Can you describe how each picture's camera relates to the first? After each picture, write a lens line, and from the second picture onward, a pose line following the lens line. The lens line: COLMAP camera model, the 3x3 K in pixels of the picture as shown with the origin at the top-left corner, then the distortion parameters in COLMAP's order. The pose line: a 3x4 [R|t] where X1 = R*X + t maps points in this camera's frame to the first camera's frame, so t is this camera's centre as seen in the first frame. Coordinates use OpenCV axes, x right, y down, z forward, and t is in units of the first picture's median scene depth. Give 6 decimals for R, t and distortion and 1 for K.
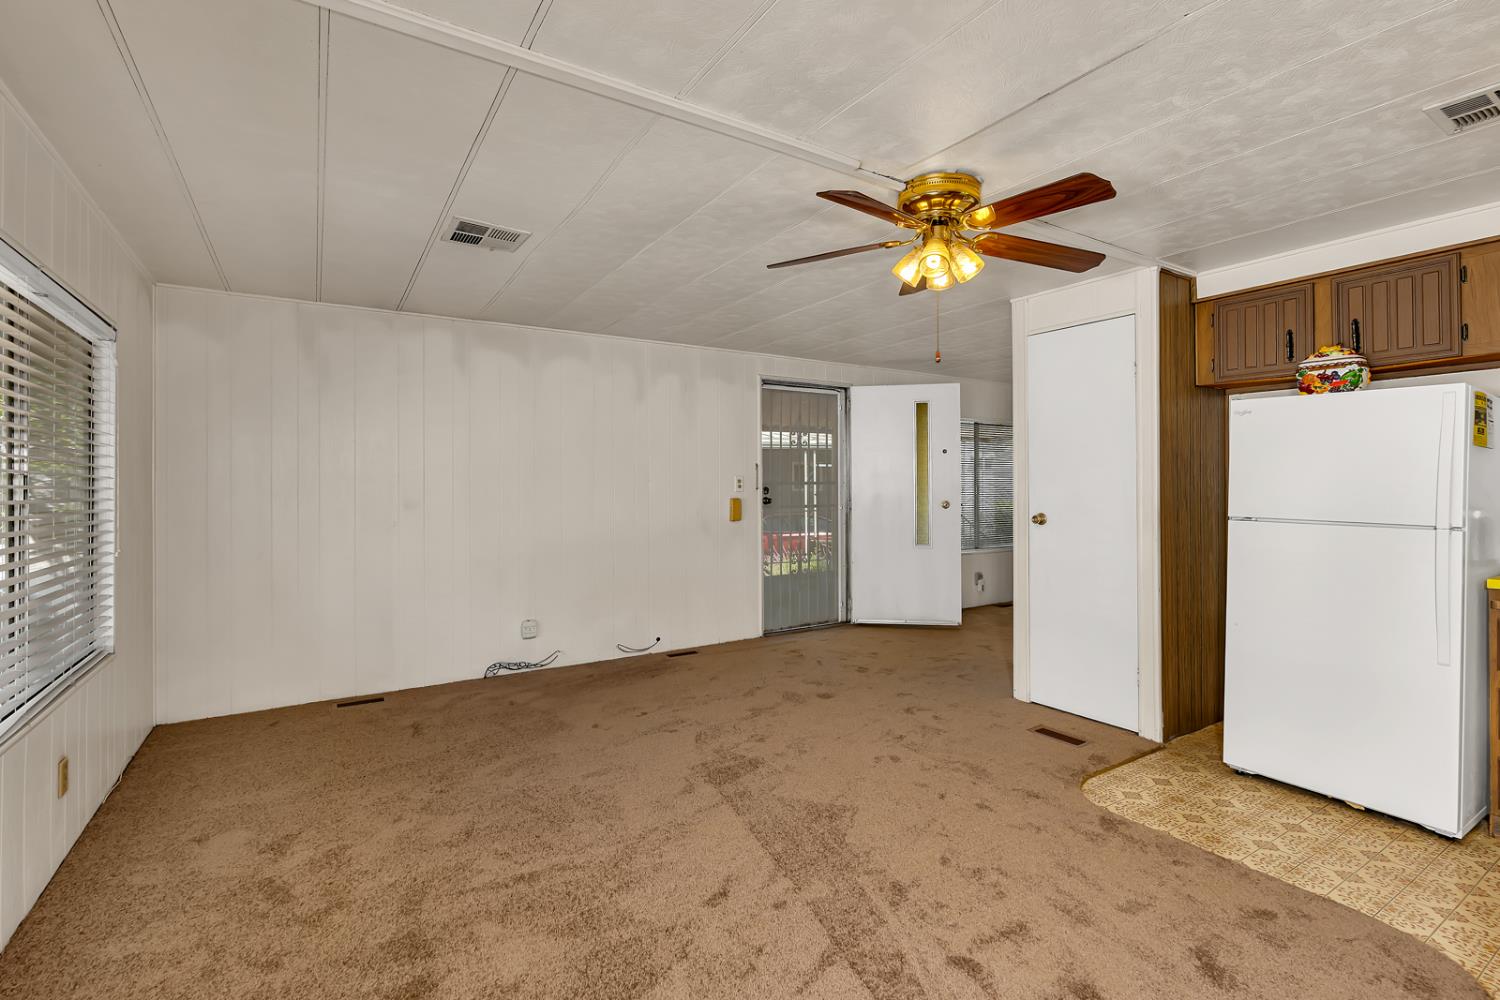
lens RADIAL K [[690.9, 0, 754.6], [0, 690.9, 481.8], [0, 0, 1]] dist [-0.007454, 0.003791]
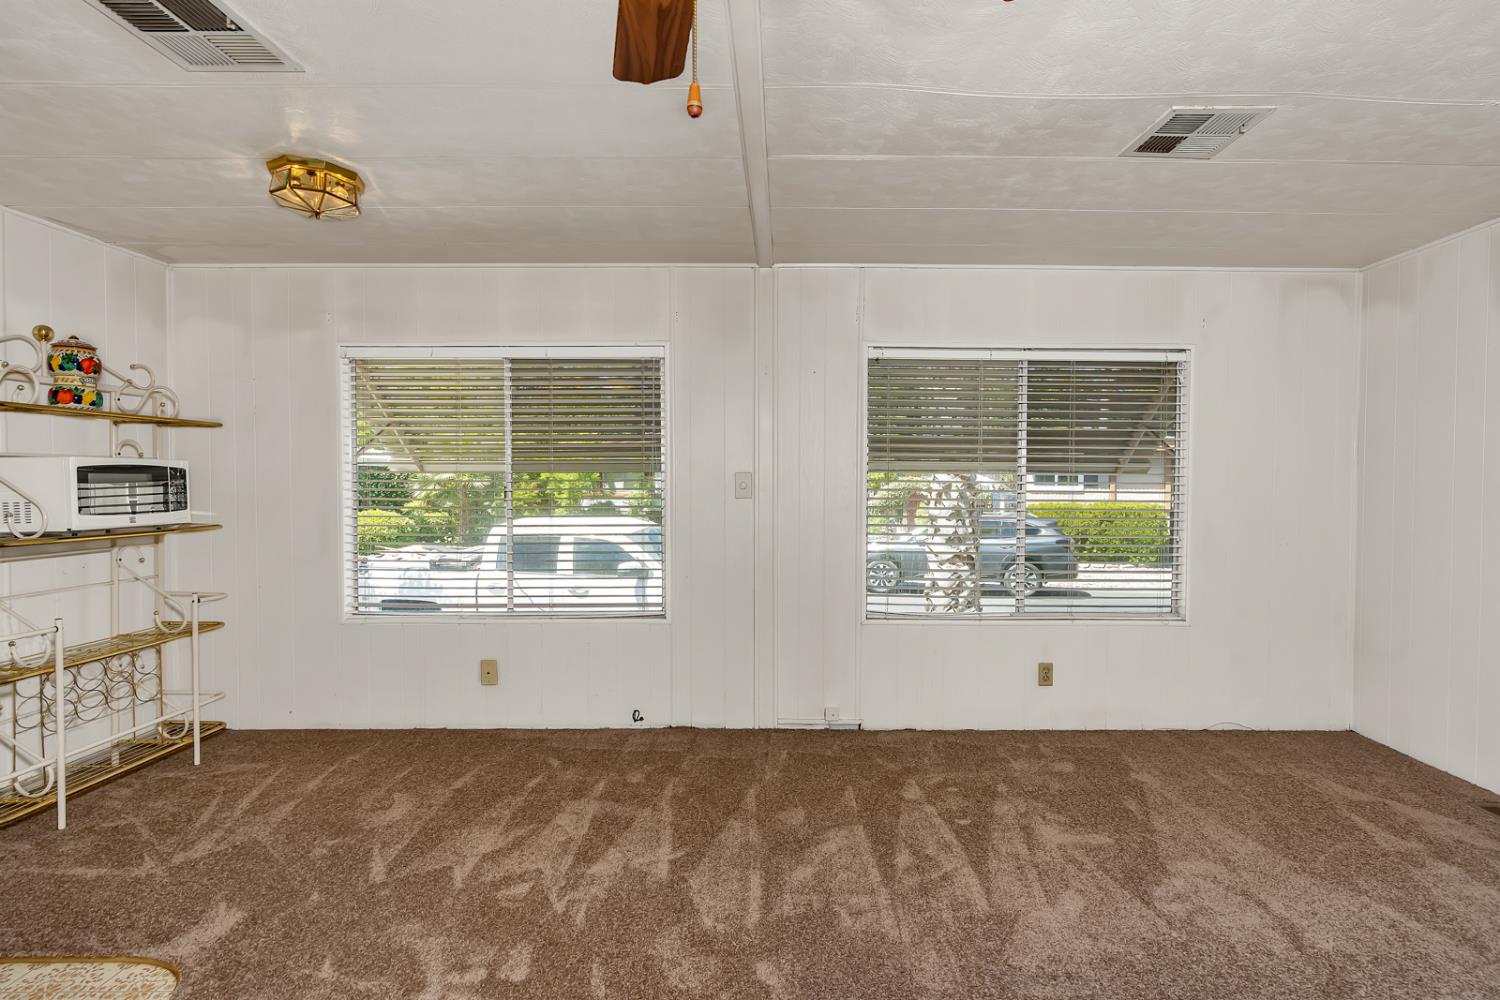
lens RADIAL K [[690.9, 0, 782.3], [0, 690.9, 495.9], [0, 0, 1]] dist [-0.007454, 0.003791]
pose [[-0.529141, 0.017625, -0.848351, 0.390305], [0.004695, 0.999830, 0.017844, 0.006799], [0.848521, 0.005459, -0.529134, 0.884992]]
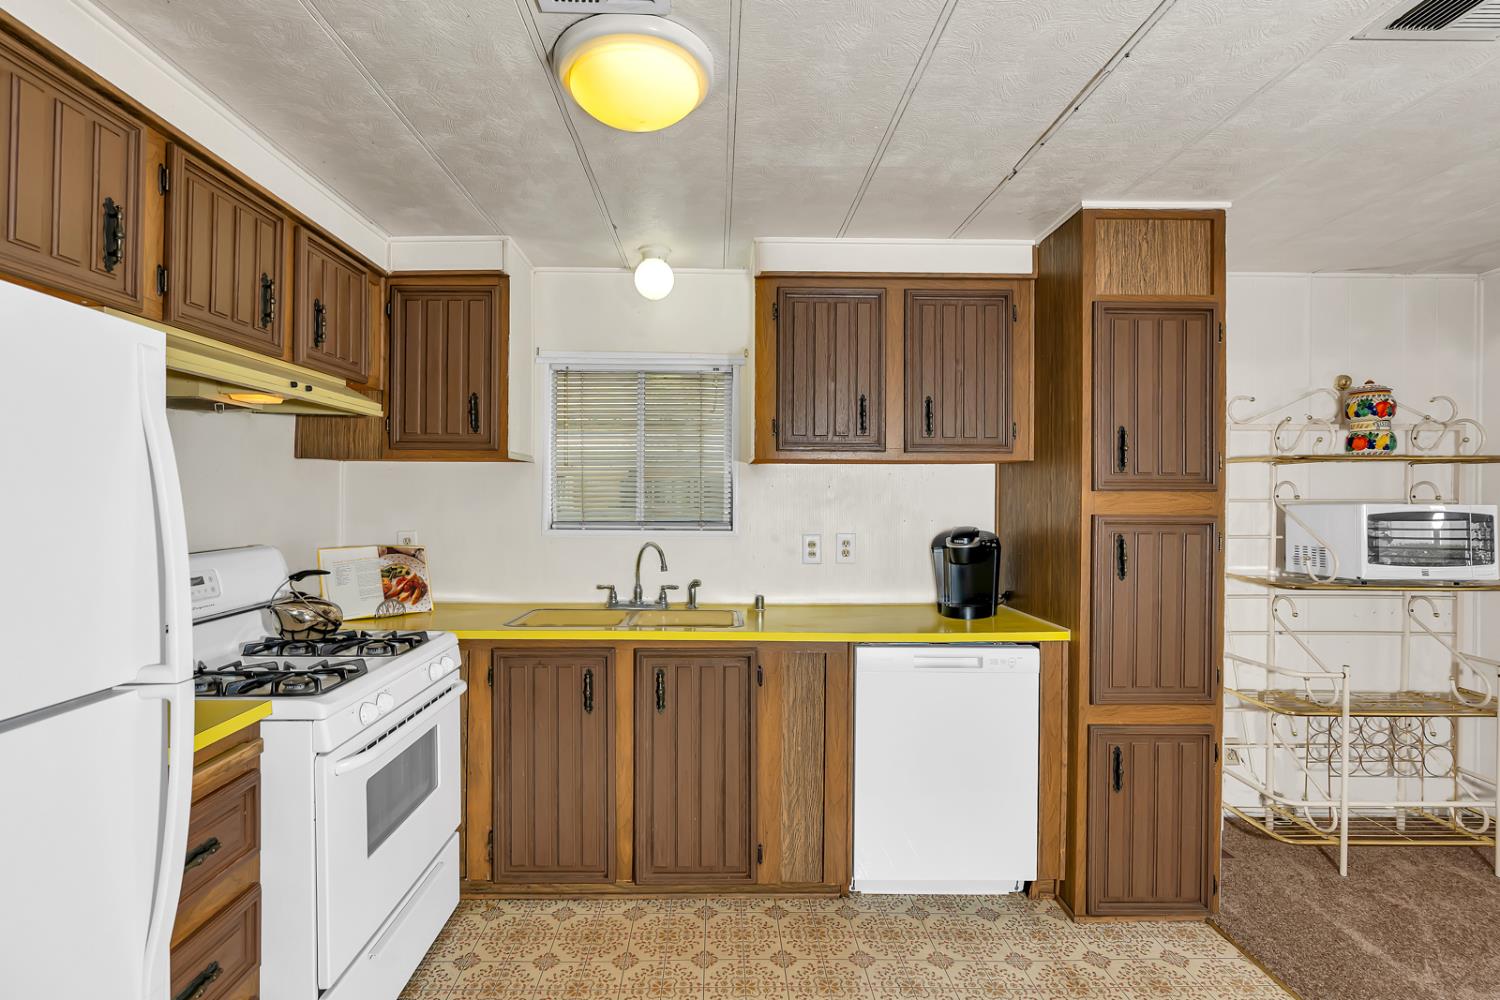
lens RADIAL K [[681.5, 0, 727.2], [0, 681.5, 500.7], [0, 0, 1]] dist [-0.007708, 0.002054]
pose [[-0.849902, -0.002750, 0.526934, 0.361143], [-0.003785, 0.999992, -0.000884, -0.026952], [-0.526928, -0.002746, -0.849906, 0.816537]]
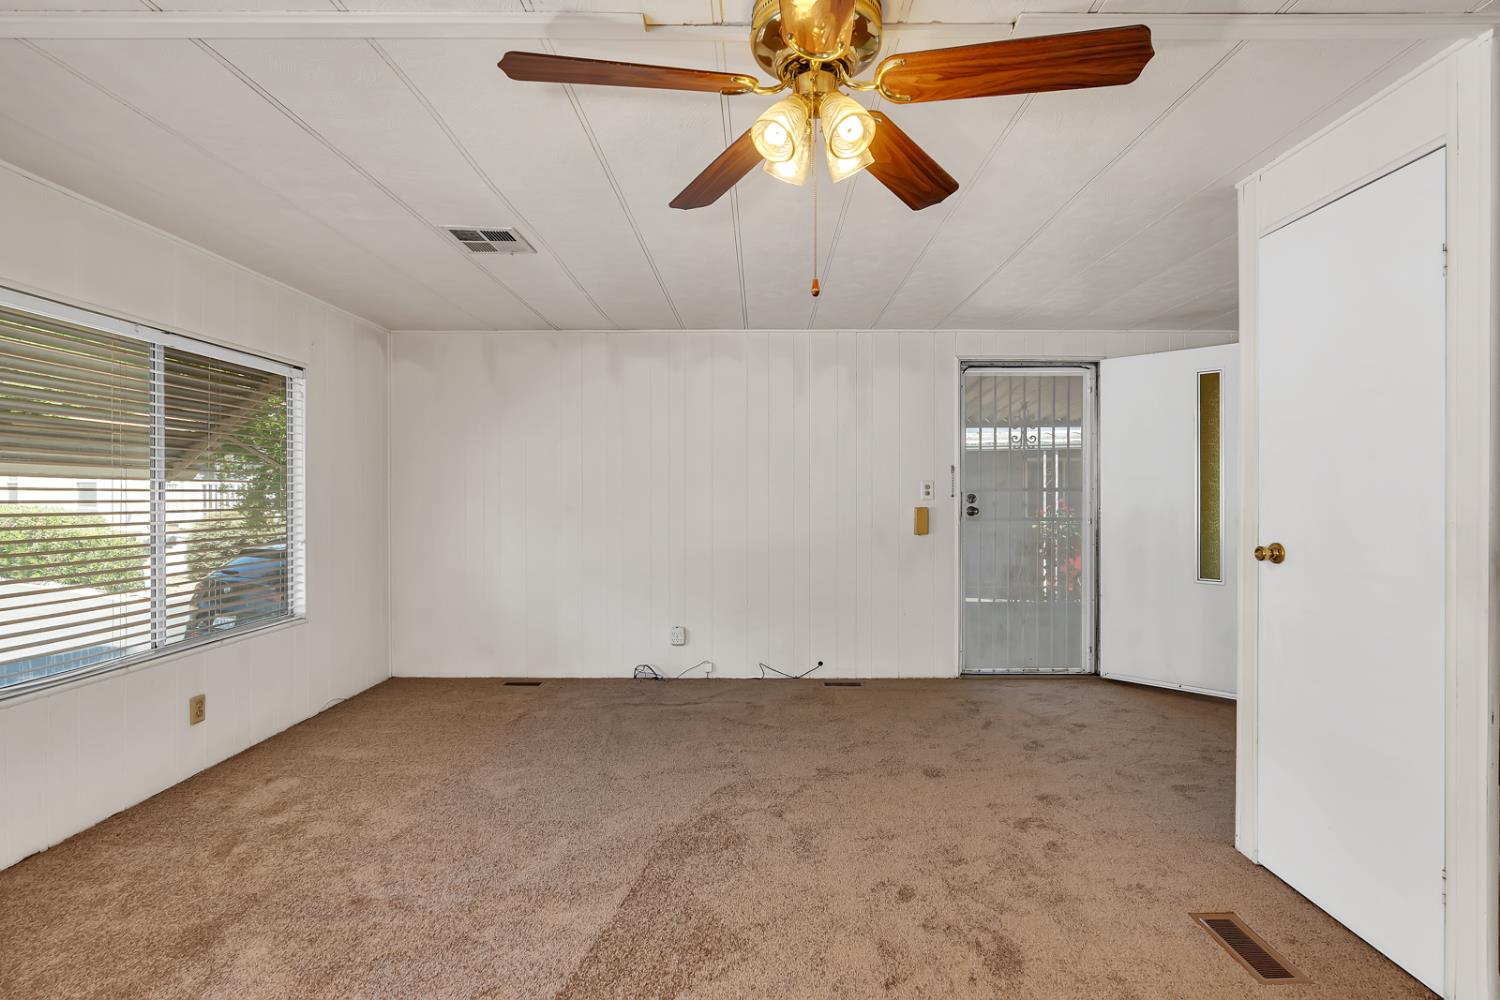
lens RADIAL K [[681.5, 0, 751.2], [0, 681.5, 494.8], [0, 0, 1]] dist [-0.007708, 0.002054]
pose [[0.841231, 0.007856, -0.540619, 0.404621], [-0.002523, 0.999941, 0.010604, 0.000380], [0.540671, -0.007556, 0.841200, 0.330374]]
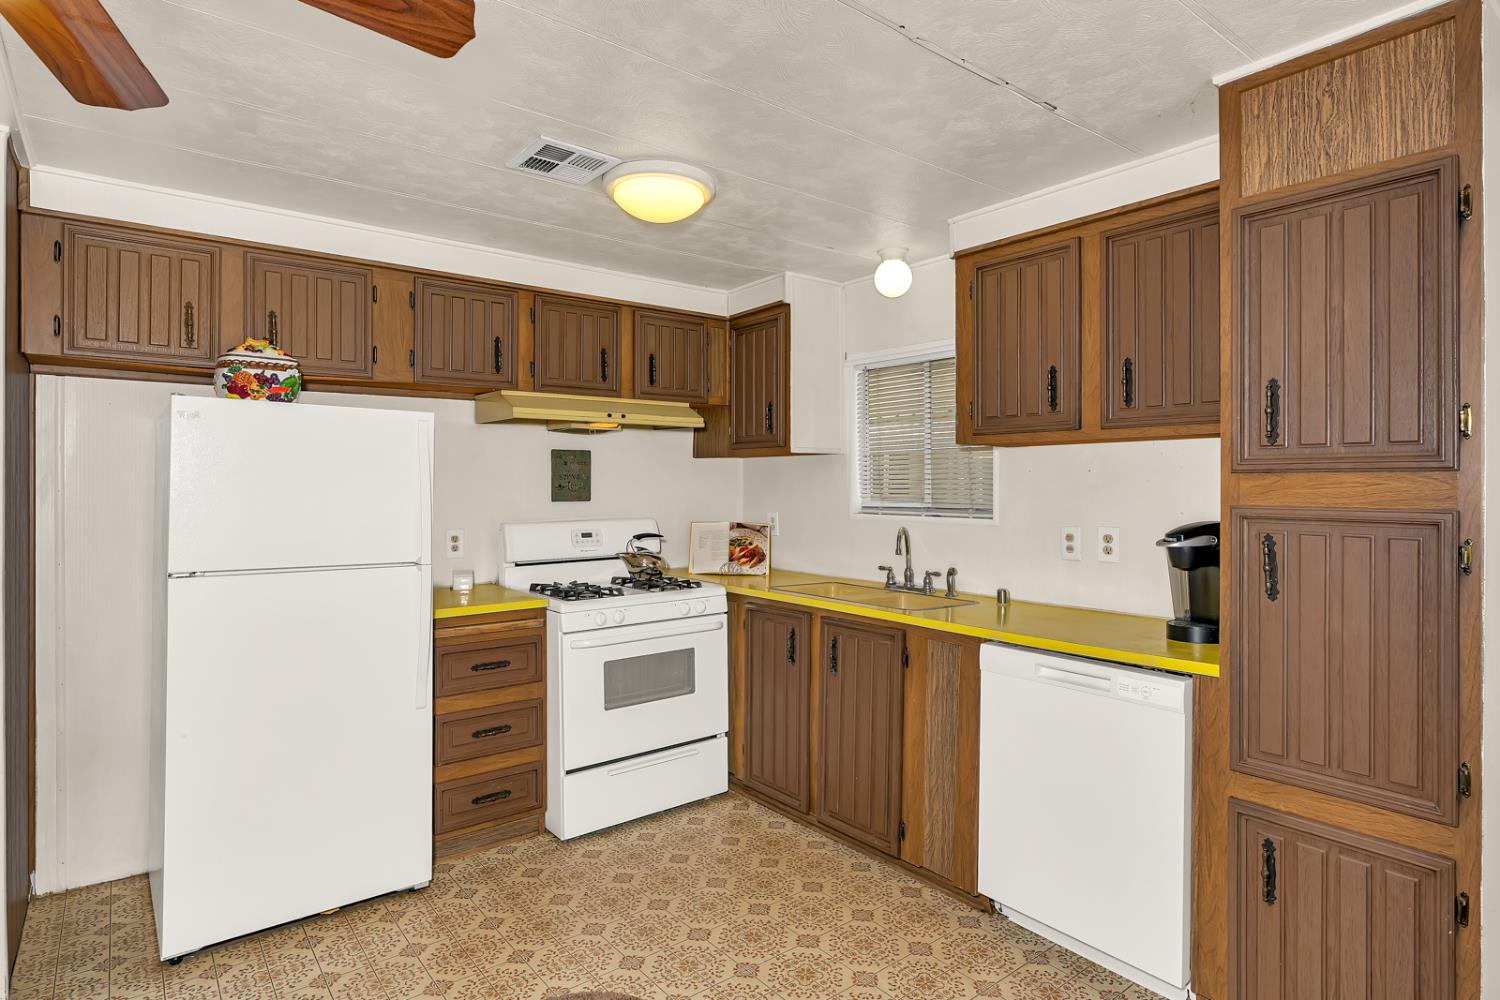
lens RADIAL K [[807.0, 0, 757.4], [0, 807.0, 483.2], [0, 0, 1]] dist [-0.007032, 0.001946]
pose [[-0.105010, 0.004123, 0.994463, -0.106357], [-0.001575, 0.999989, -0.004312, -0.027982], [-0.994470, -0.002019, -0.105002, 0.466435]]
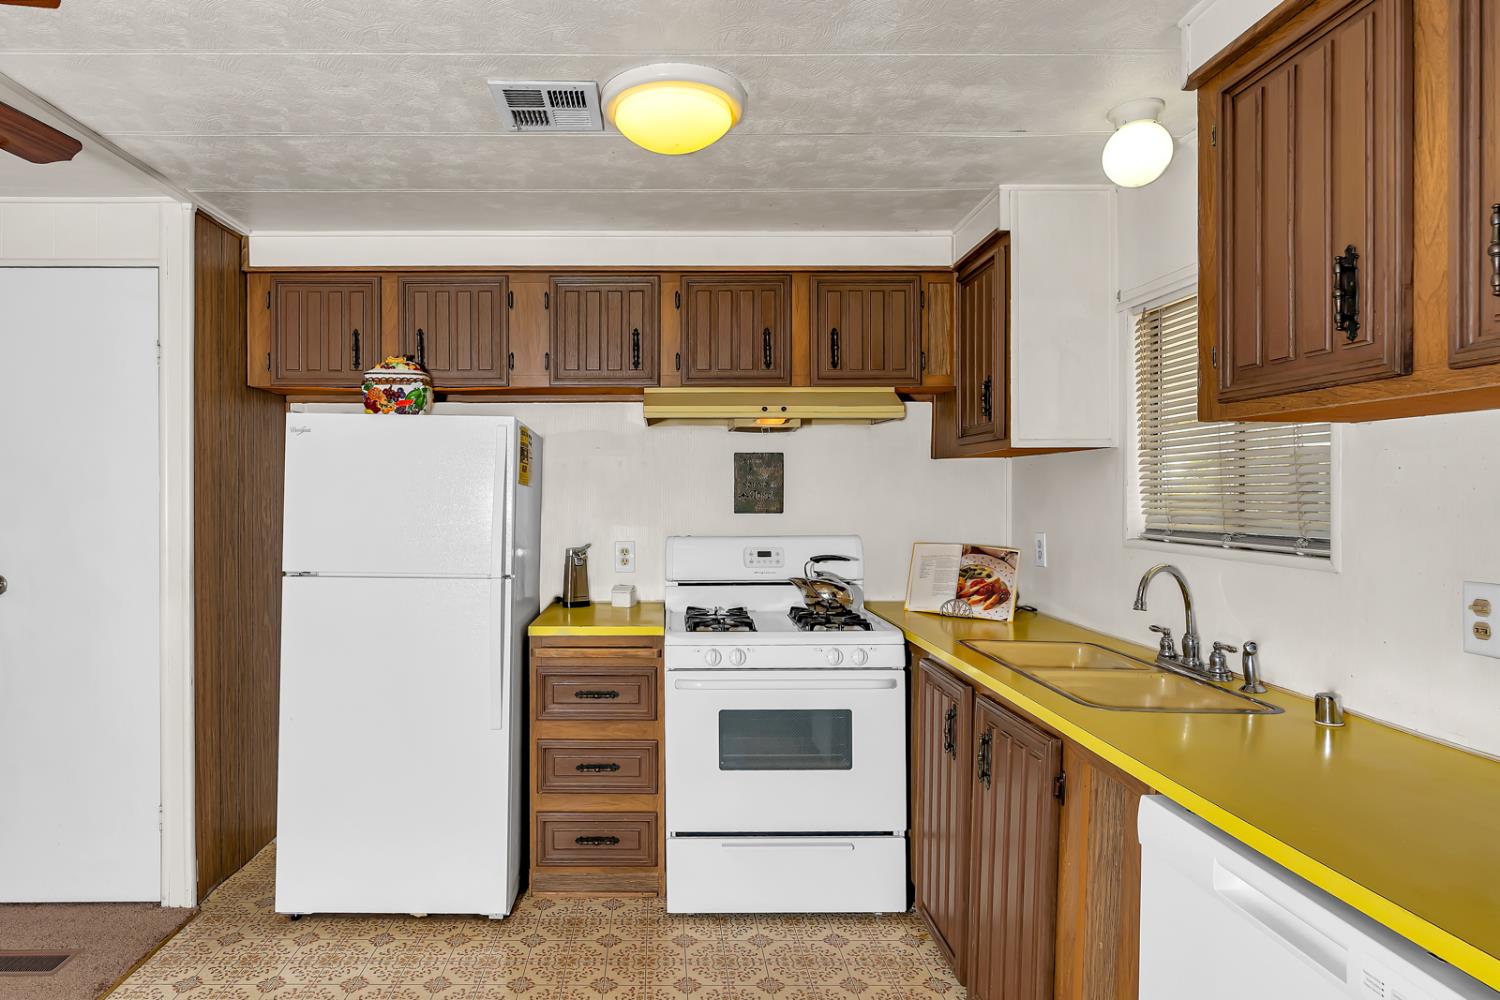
lens RADIAL K [[842.2, 0, 662.7], [0, 842.2, 492.7], [0, 0, 1]] dist [-0.010226, 0.002276]
pose [[0.540100, 0.004060, 0.841591, 0.139380], [-0.004228, 0.999989, -0.002111, -0.028842], [-0.841590, -0.002418, 0.540111, 0.161874]]
